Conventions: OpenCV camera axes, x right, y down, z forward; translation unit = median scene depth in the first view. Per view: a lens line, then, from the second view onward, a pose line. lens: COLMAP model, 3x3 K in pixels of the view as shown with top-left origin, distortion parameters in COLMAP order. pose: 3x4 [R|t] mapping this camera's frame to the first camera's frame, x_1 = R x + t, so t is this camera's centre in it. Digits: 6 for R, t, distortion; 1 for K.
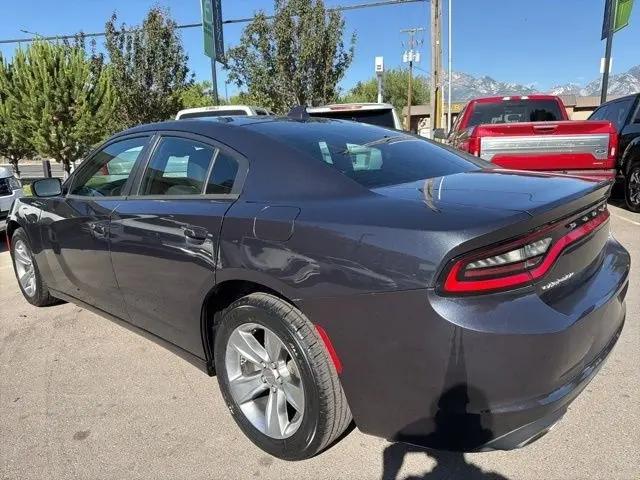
lens RADIAL K [[457.2, 0, 322.5], [0, 457.2, 241.0], [0, 0, 1]] dist [-0.003497, 0.001729]
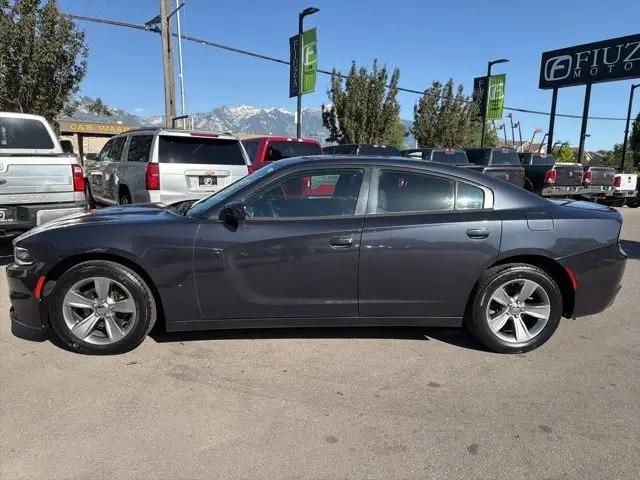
lens RADIAL K [[448.7, 0, 319.4], [0, 448.7, 244.8], [0, 0, 1]] dist [0.043708, -0.052038]
pose [[0.697398, -0.074301, 0.712822, -0.304904], [0.102888, 0.994688, 0.003019, -0.006578], [-0.709260, 0.071235, 0.701338, 0.045411]]
